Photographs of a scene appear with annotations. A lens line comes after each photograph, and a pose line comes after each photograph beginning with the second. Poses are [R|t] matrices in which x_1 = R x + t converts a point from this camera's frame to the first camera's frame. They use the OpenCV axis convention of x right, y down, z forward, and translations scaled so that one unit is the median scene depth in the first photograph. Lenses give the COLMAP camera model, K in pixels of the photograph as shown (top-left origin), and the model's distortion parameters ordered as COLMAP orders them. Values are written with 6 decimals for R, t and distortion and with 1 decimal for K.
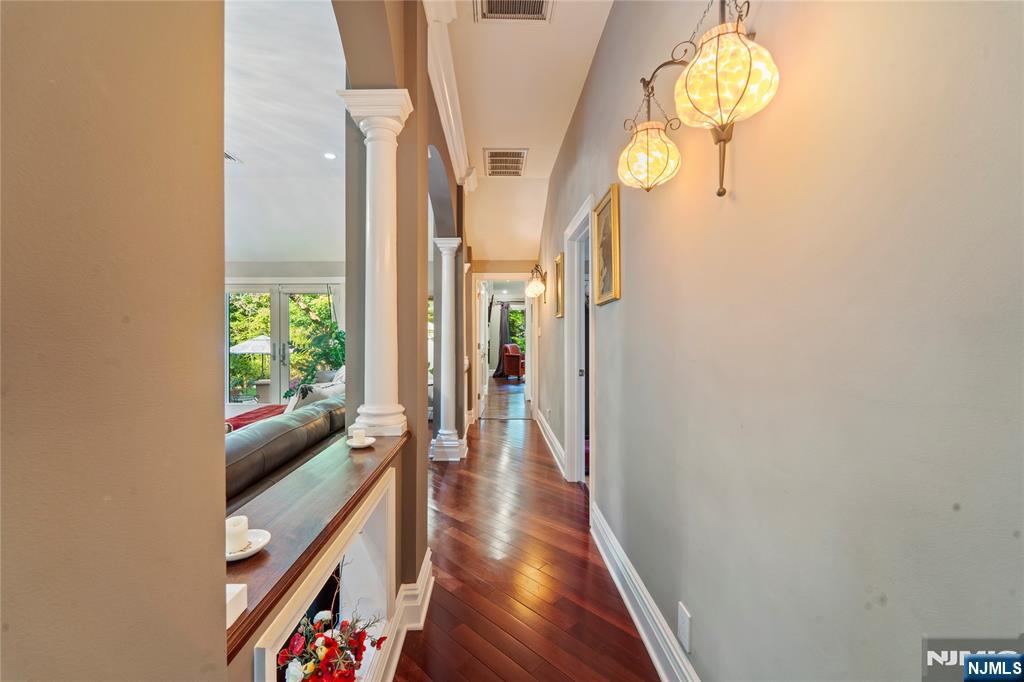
lens RADIAL K [[422.8, 0, 510.2], [0, 422.8, 337.5], [0, 0, 1]] dist [-0.001493, -0.000286]
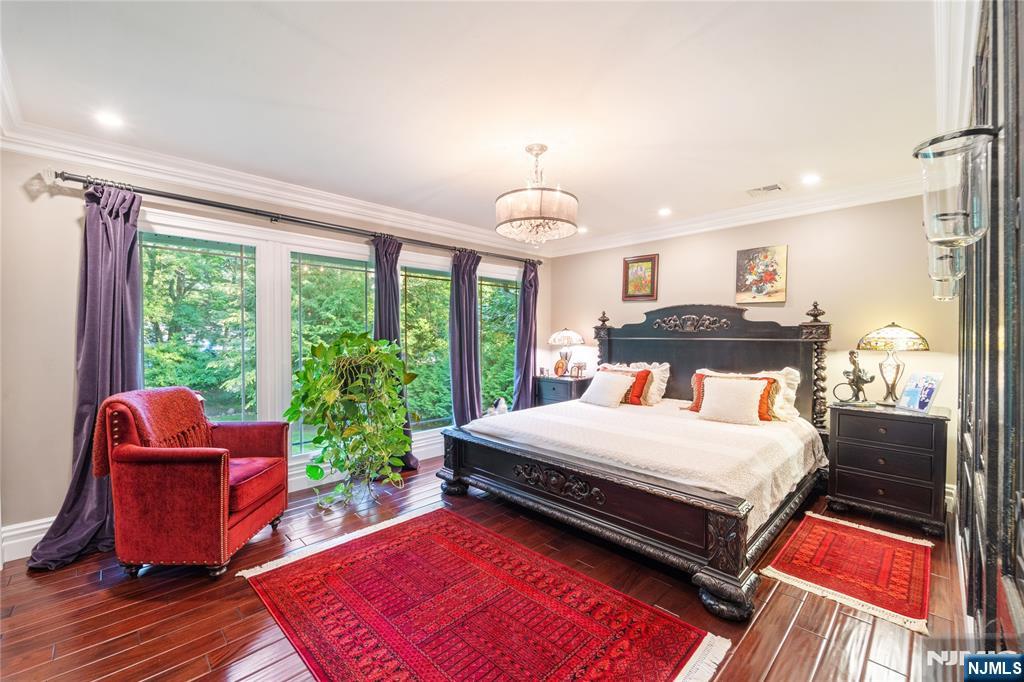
lens RADIAL K [[422.8, 0, 507.8], [0, 422.8, 341.6], [0, 0, 1]] dist [-0.001493, -0.000286]
pose [[0.731204, -0.009748, 0.682089, -0.012026], [0.014582, 0.999893, -0.001342, -0.006295], [-0.682003, 0.010927, 0.731268, 0.723080]]
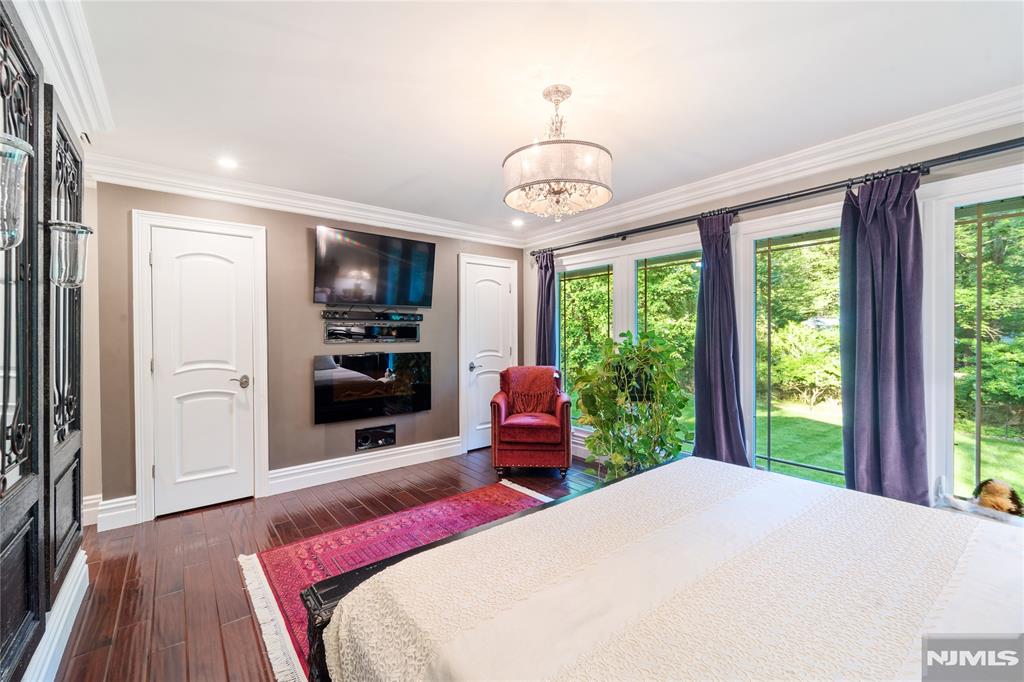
lens RADIAL K [[422.8, 0, 509.0], [0, 422.8, 338.0], [0, 0, 1]] dist [-0.001493, -0.000286]
pose [[0.603690, -0.002529, -0.797215, 0.256517], [0.007764, 0.999966, 0.002707, -0.011118], [0.797181, -0.007824, 0.603689, 0.754182]]
